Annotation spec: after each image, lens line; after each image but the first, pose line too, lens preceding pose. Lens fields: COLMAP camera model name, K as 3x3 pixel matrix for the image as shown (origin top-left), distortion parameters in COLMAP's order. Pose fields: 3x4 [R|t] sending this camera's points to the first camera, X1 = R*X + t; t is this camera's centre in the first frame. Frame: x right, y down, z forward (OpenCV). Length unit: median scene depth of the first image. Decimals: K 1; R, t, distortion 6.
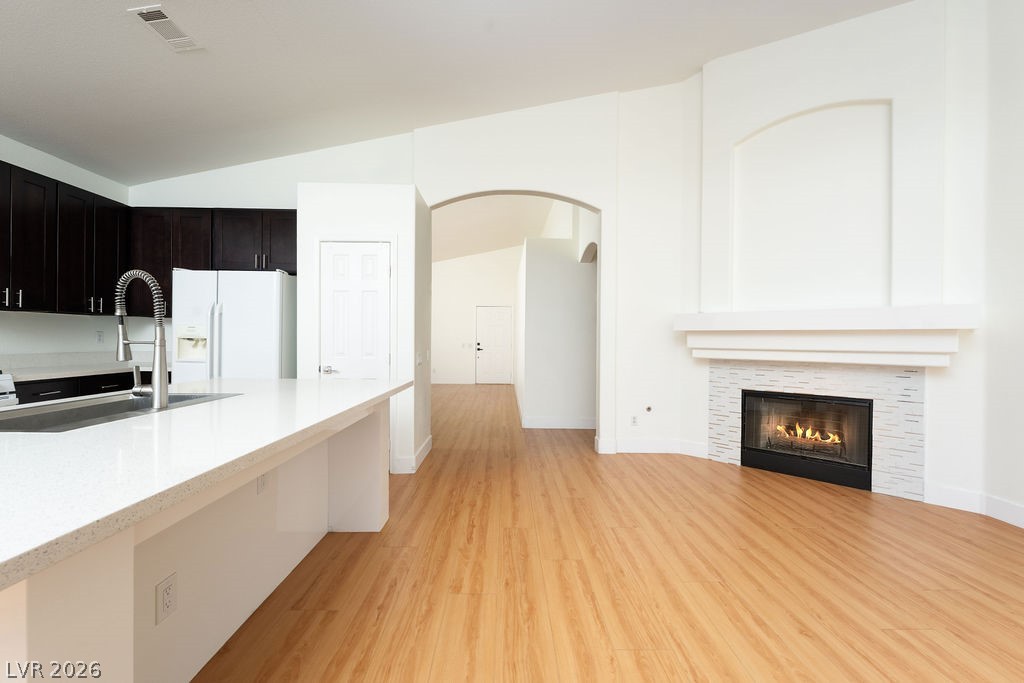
lens RADIAL K [[429.2, 0, 493.8], [0, 429.2, 346.8], [0, 0, 1]] dist [-0.004025, 0.000305]
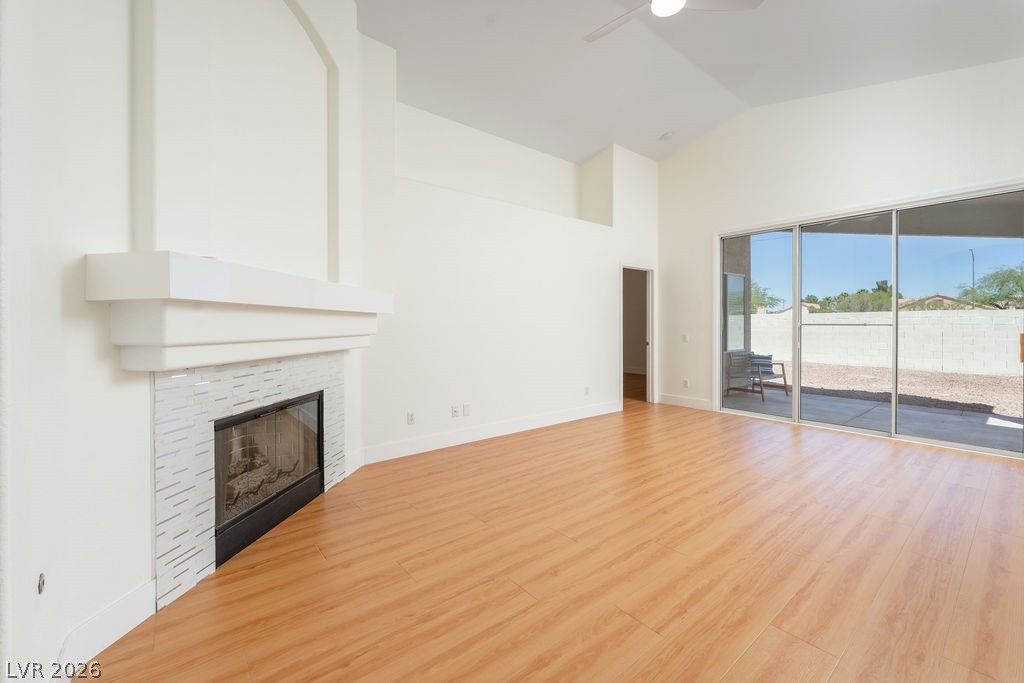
lens RADIAL K [[429.2, 0, 503.8], [0, 429.2, 331.9], [0, 0, 1]] dist [-0.004025, 0.000305]
pose [[-0.650202, -0.022226, 0.759436, -0.032041], [0.009945, 0.999237, 0.037759, -0.026599], [-0.759696, 0.032103, -0.649485, 1.311240]]
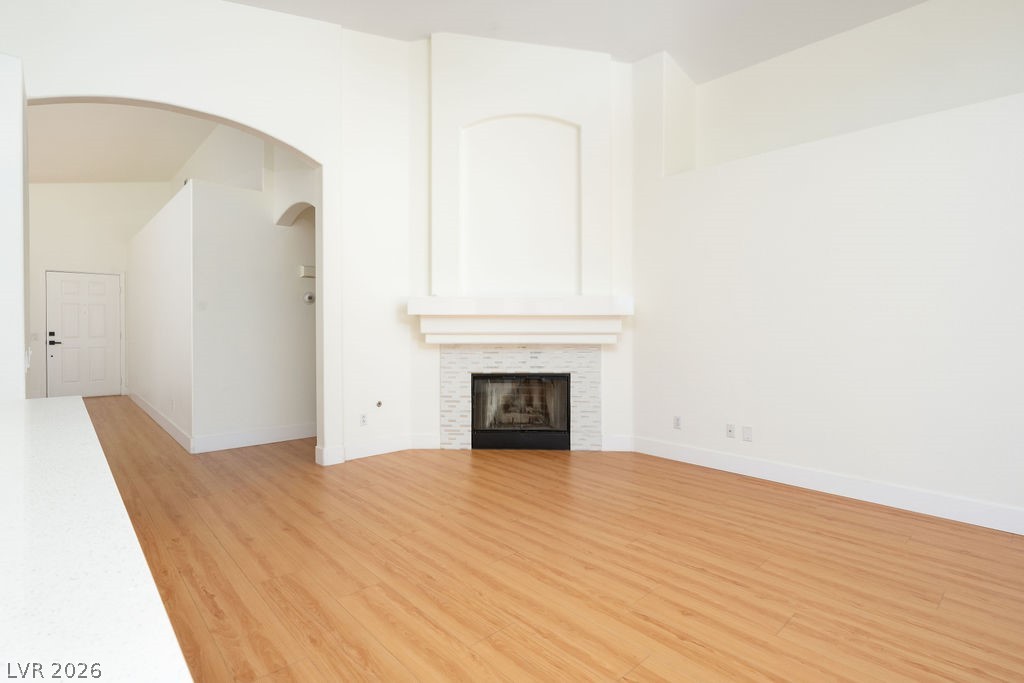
lens RADIAL K [[526.7, 0, 525.9], [0, 526.7, 335.3], [0, 0, 1]] dist [-0.003550, -0.001477]
pose [[0.720722, -0.024530, 0.692790, -0.223253], [0.019484, 0.999696, 0.015127, -0.006885], [-0.692950, 0.002596, 0.720981, 0.026417]]
